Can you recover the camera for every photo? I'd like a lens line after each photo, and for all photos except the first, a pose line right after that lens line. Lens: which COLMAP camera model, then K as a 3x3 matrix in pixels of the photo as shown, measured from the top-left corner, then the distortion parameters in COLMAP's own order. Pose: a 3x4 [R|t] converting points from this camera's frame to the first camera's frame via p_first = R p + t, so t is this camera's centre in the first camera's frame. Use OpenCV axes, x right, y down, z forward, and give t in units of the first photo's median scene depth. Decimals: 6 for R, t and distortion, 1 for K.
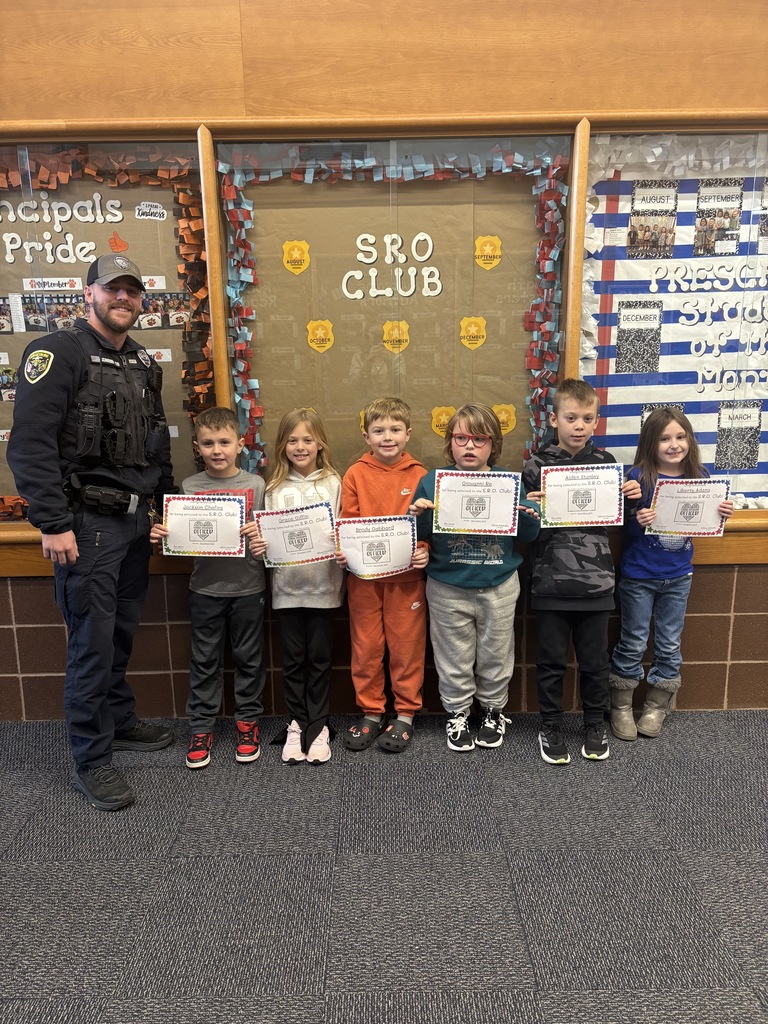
lens RADIAL K [[773.6, 0, 384.0], [0, 773.6, 521.0], [0, 0, 1]] dist [0.043788, -0.048373]
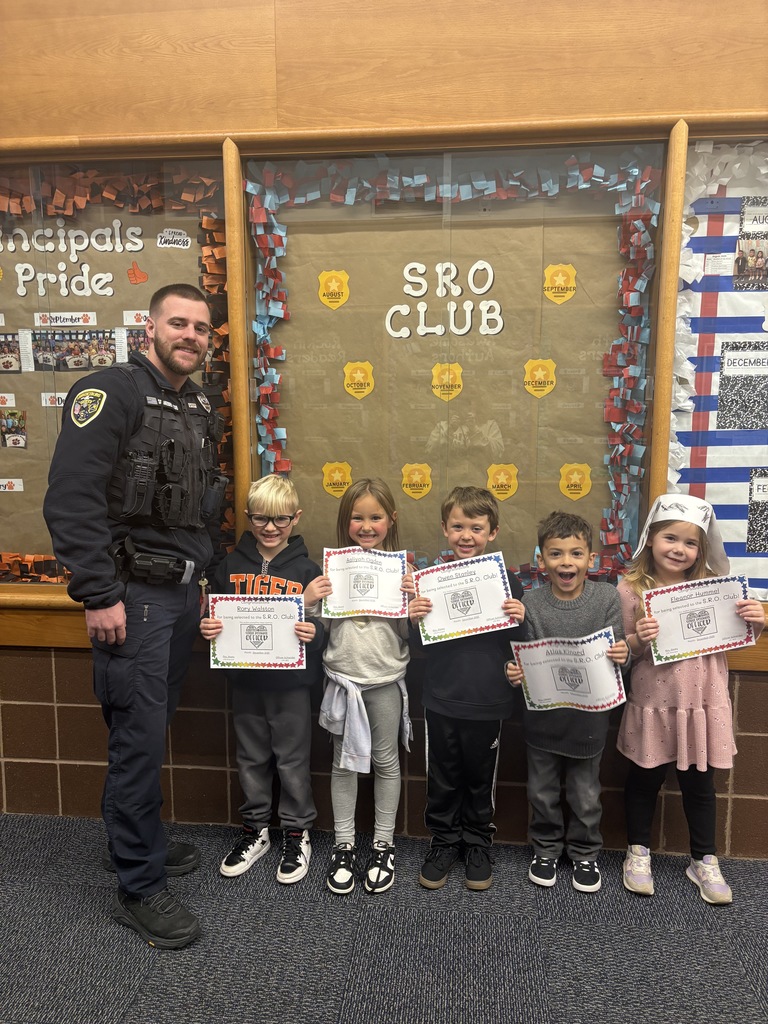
lens RADIAL K [[762.2, 0, 385.9], [0, 762.2, 517.0], [0, 0, 1]] dist [0.042760, -0.047660]
pose [[0.993613, 0.031526, -0.108348, 0.045550], [-0.040554, 0.995794, -0.082159, -0.019930], [0.105302, 0.086028, 0.990712, 0.186772]]
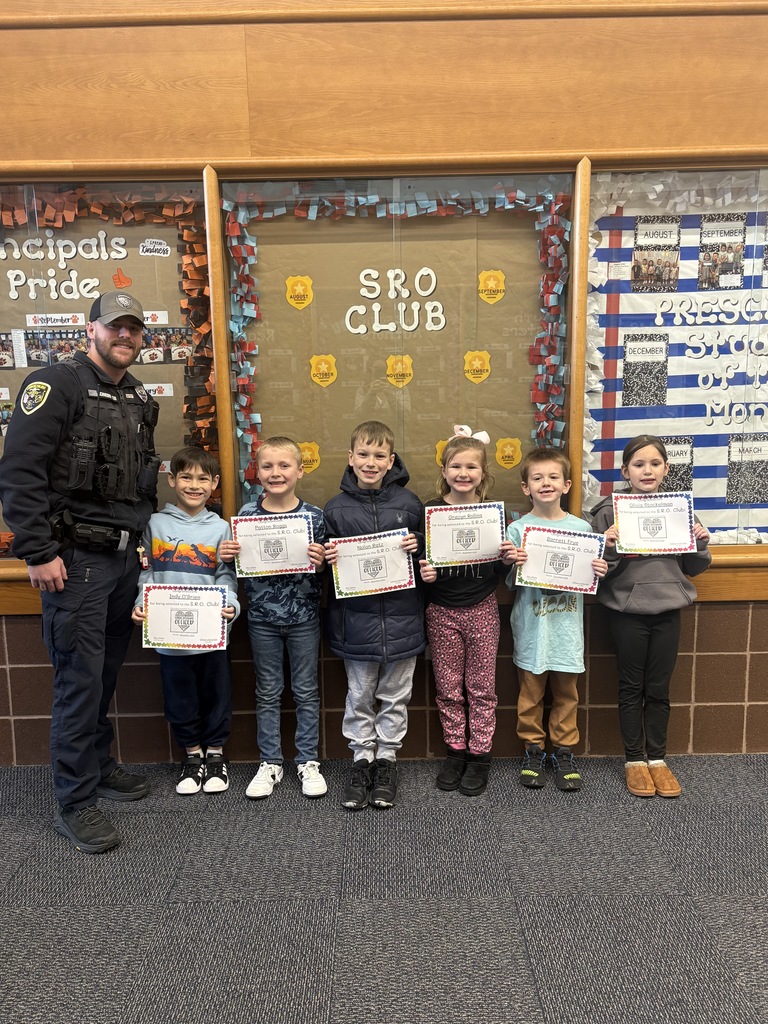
lens RADIAL K [[831.0, 0, 382.5], [0, 831.0, 517.0], [0, 0, 1]] dist [0.045192, -0.050295]
pose [[0.999981, -0.002349, -0.005722, -0.000815], [0.002011, 0.998300, -0.058256, 0.011711], [0.005849, 0.058244, 0.998285, -0.053500]]
